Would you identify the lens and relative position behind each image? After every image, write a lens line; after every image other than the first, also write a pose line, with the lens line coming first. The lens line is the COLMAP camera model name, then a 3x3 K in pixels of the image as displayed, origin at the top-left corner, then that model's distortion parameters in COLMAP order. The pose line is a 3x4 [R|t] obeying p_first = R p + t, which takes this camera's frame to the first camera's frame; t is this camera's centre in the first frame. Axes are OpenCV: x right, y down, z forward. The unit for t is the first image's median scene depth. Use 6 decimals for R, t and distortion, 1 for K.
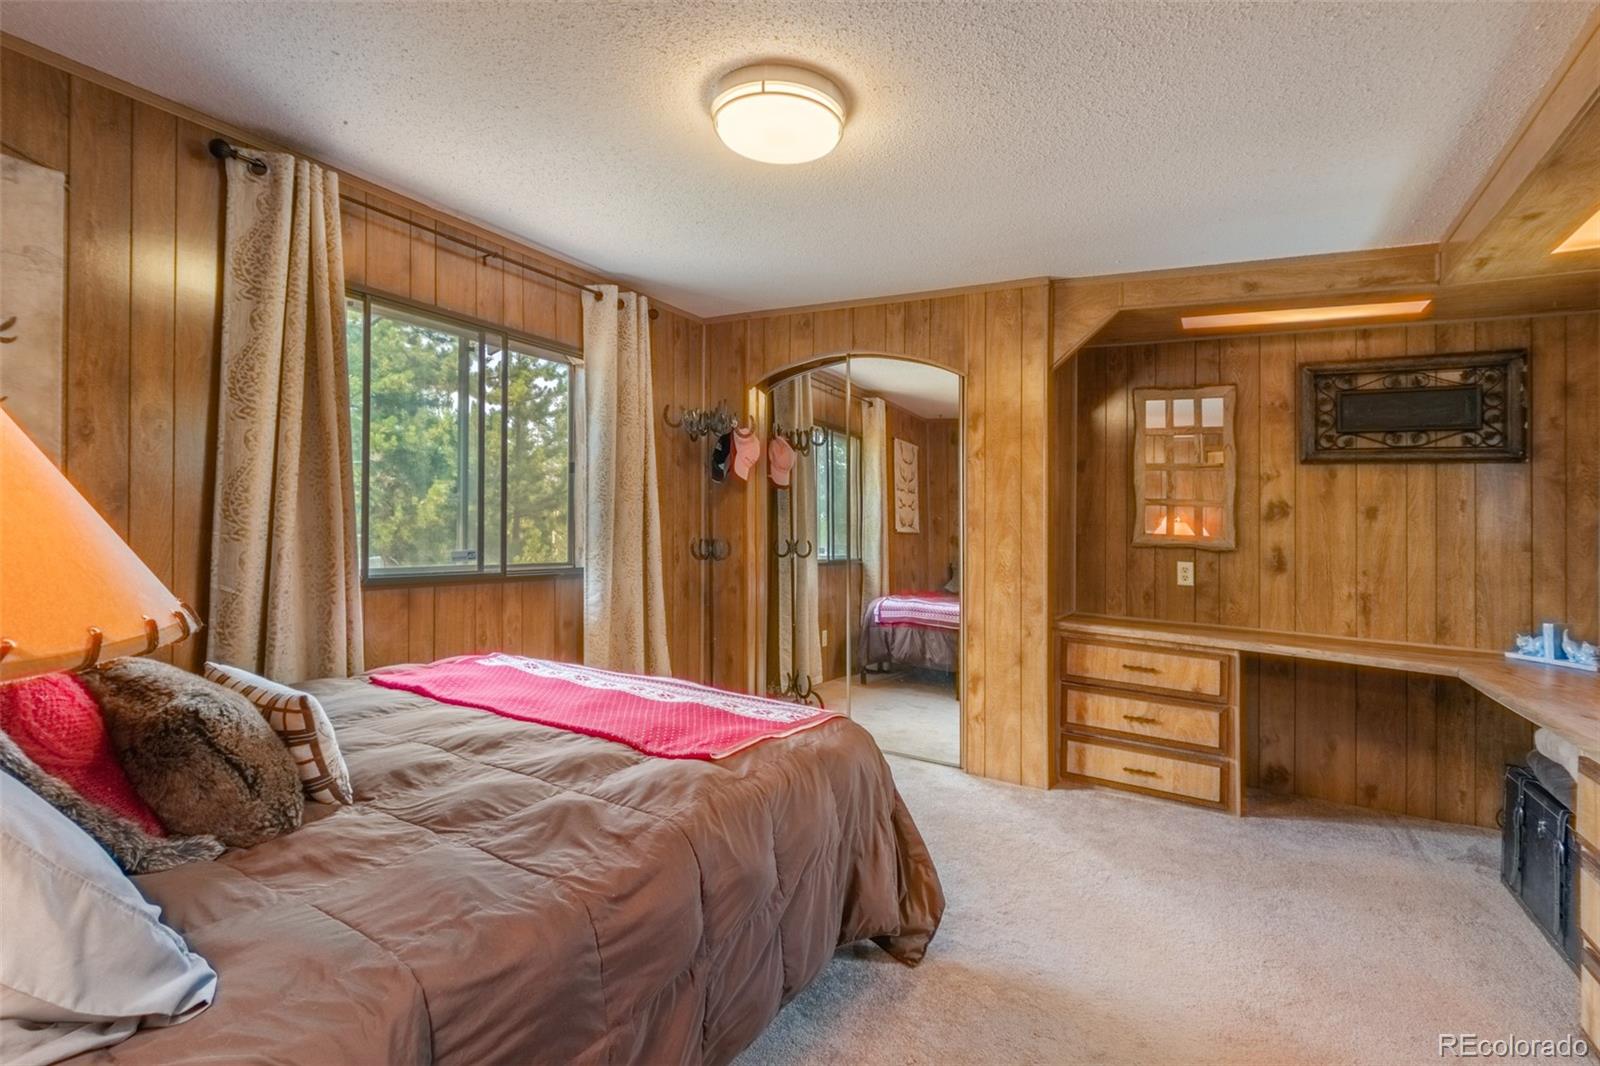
lens RADIAL K [[733.7, 0, 793.9], [0, 733.7, 553.0], [0, 0, 1]] dist [-0.003666, -0.000513]
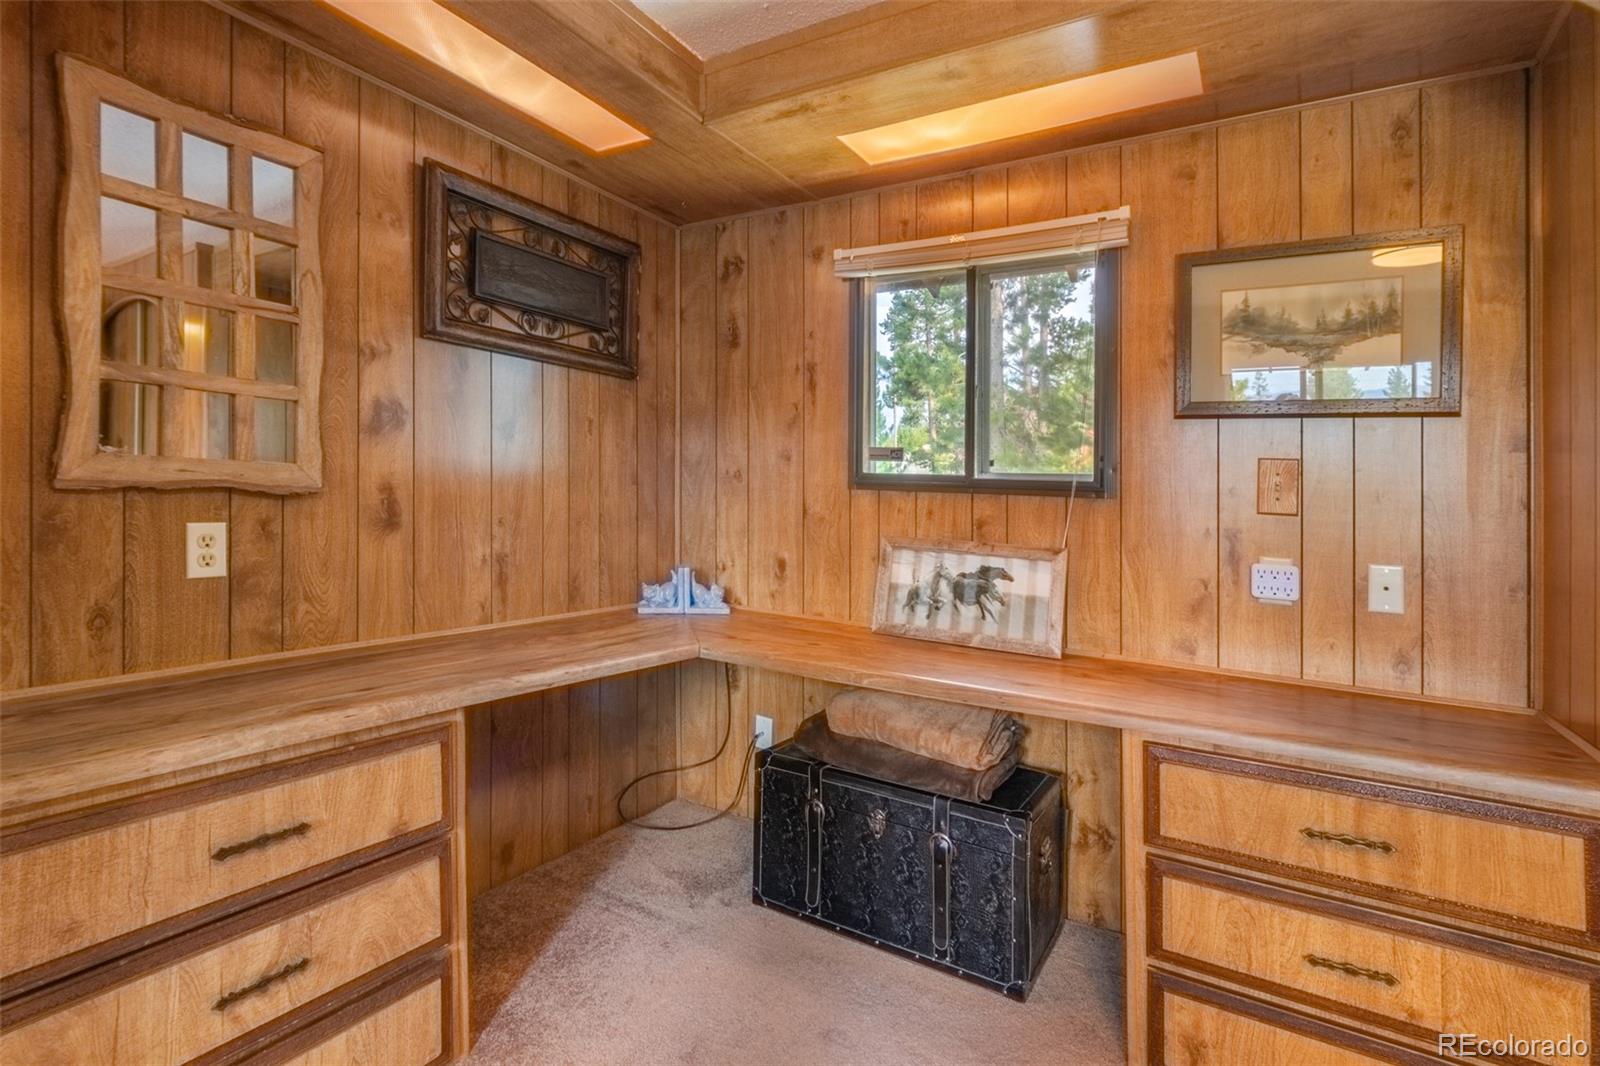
lens RADIAL K [[758.0, 0, 796.0], [0, 758.0, 467.9], [0, 0, 1]] dist [-0.004109, -0.001001]
pose [[0.004032, -0.003449, 0.999986, 0.110174], [0.005646, 0.999978, 0.003426, -0.021235], [-0.999976, 0.005633, 0.004052, 0.736355]]
